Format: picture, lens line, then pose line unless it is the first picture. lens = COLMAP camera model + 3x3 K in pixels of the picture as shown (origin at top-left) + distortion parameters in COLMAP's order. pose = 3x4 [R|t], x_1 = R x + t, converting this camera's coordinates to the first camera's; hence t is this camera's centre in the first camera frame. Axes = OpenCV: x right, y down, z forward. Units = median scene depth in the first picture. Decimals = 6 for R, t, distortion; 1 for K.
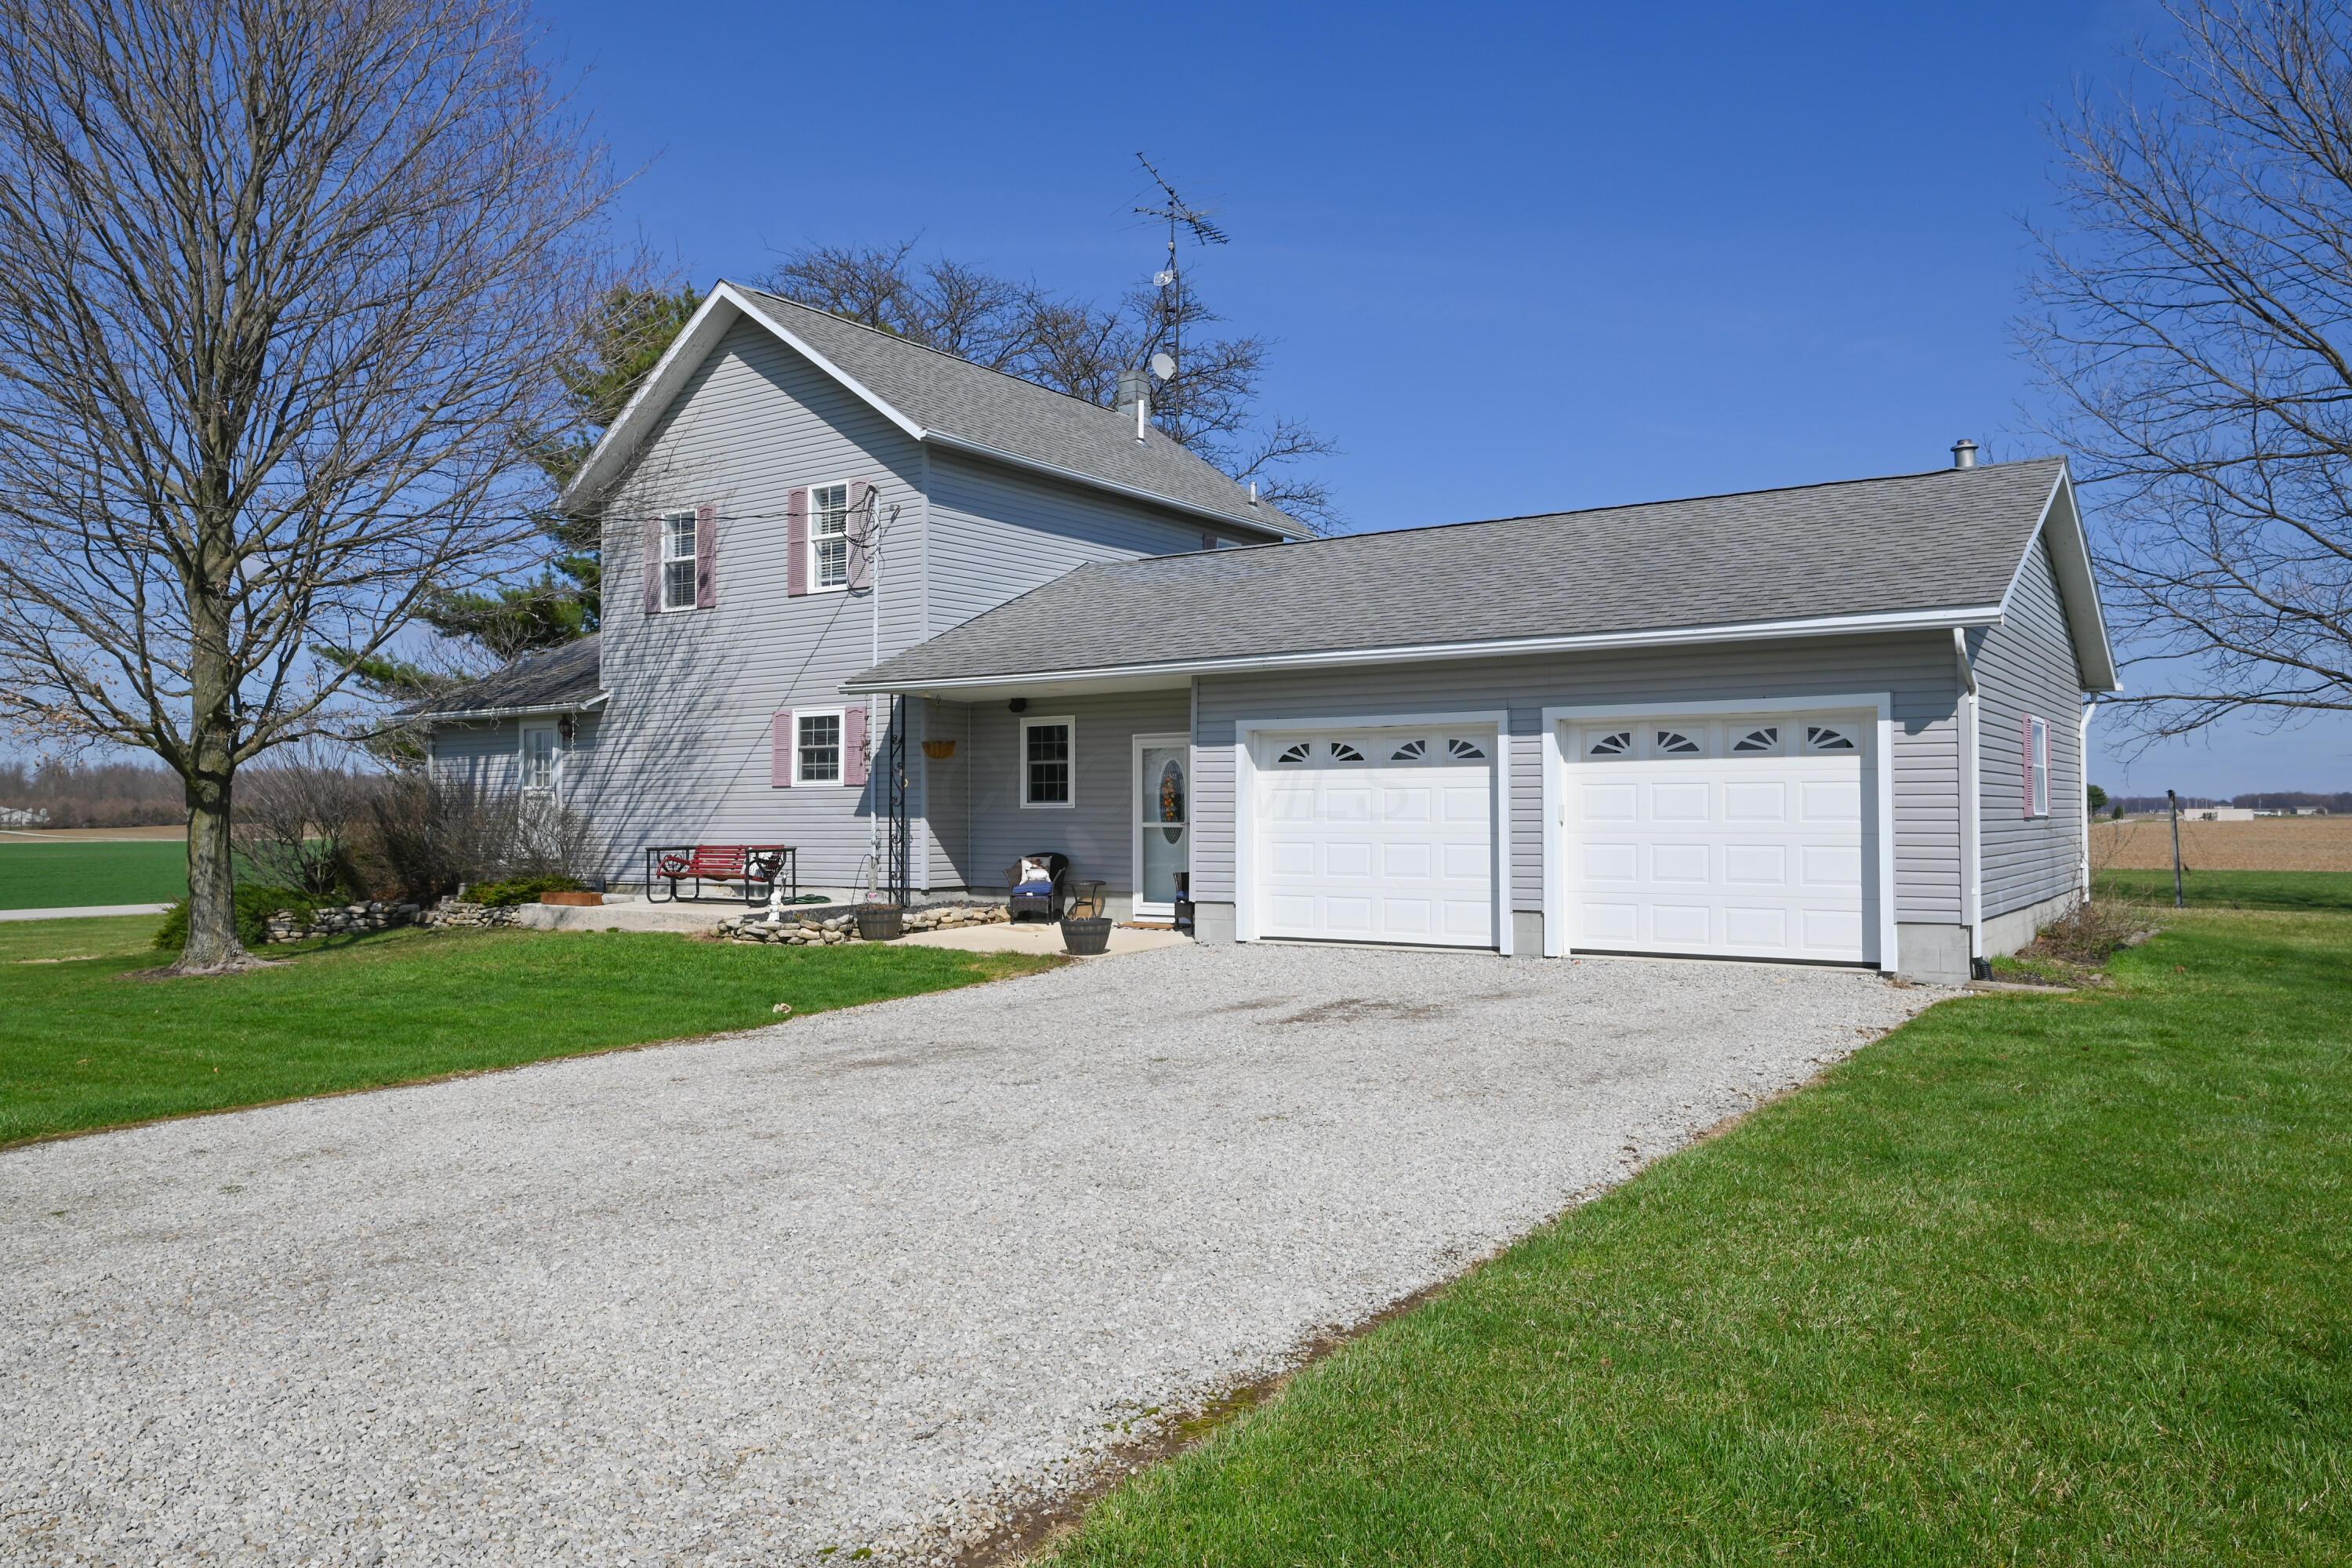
lens RADIAL K [[1614.5, 0, 1175.3], [0, 1614.5, 780.3], [0, 0, 1]] dist [0.005776, 0.000240]
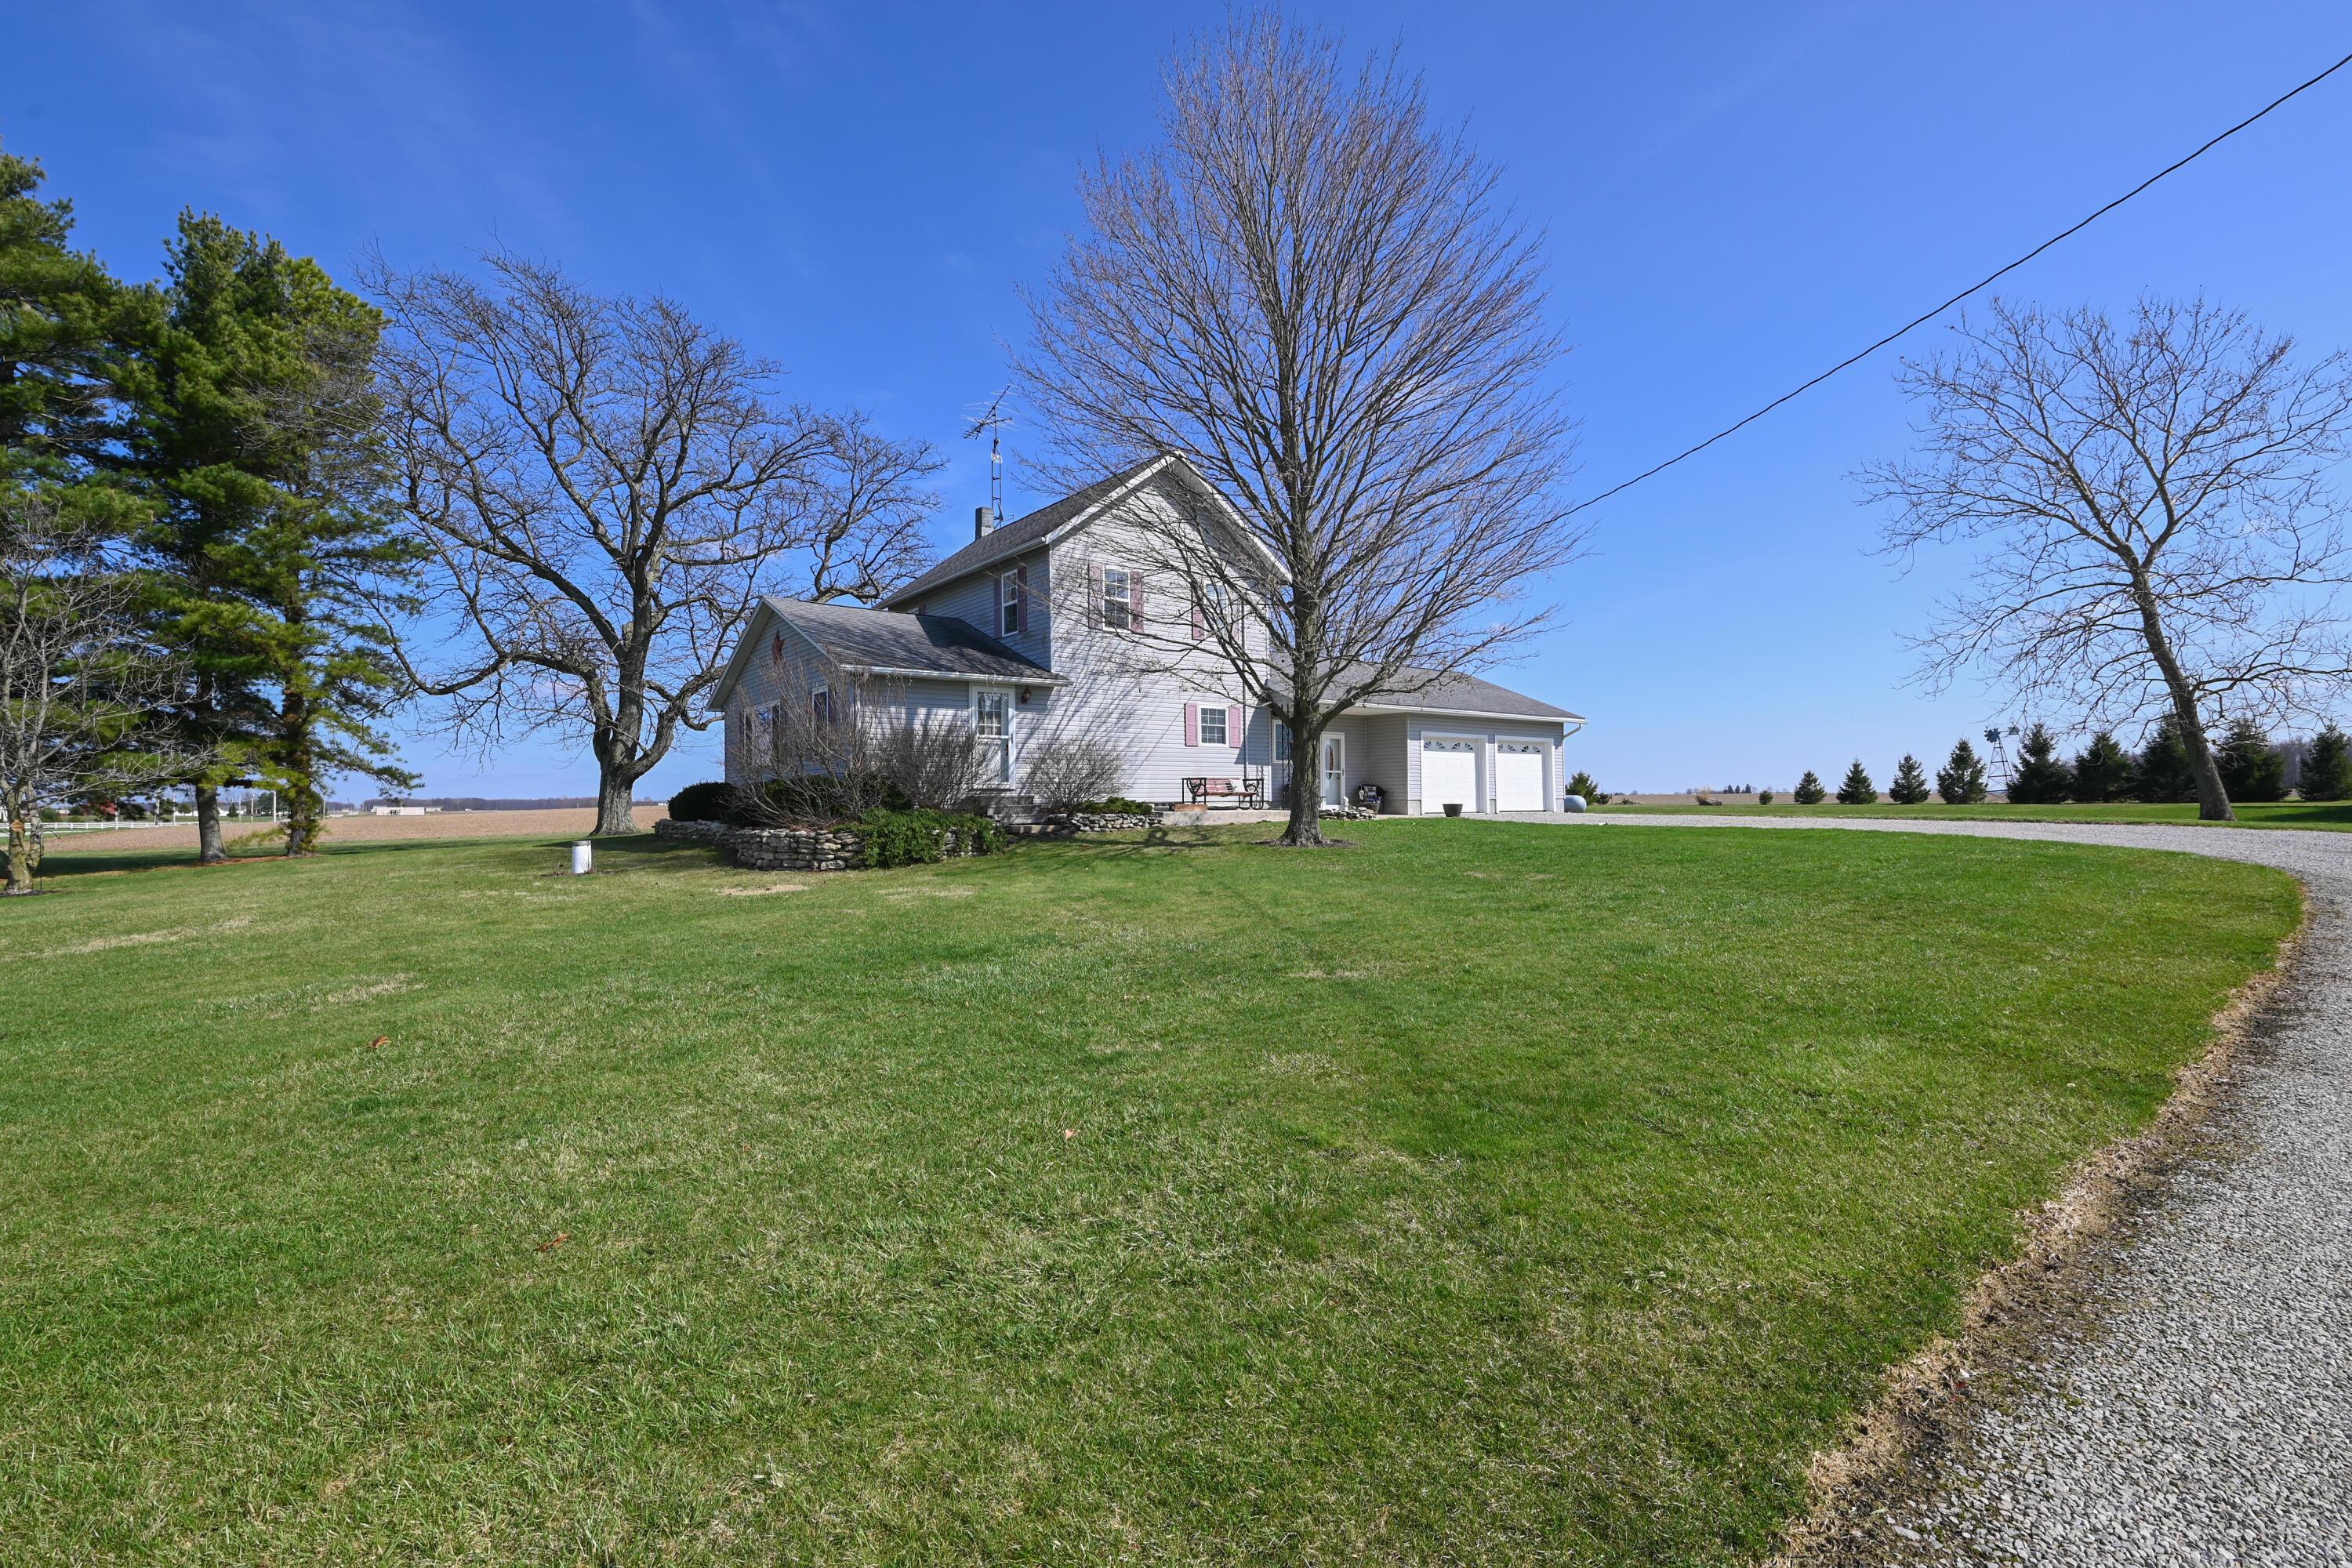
lens RADIAL K [[1051.2, 0, 1172.5], [0, 1051.2, 784.2], [0, 0, 1]] dist [0.002836, 0.000223]
pose [[0.319183, 0.011269, 0.947626, -1.428375], [-0.020358, 0.999780, -0.005033, 0.055605], [-0.947474, -0.017685, 0.319343, 0.689379]]
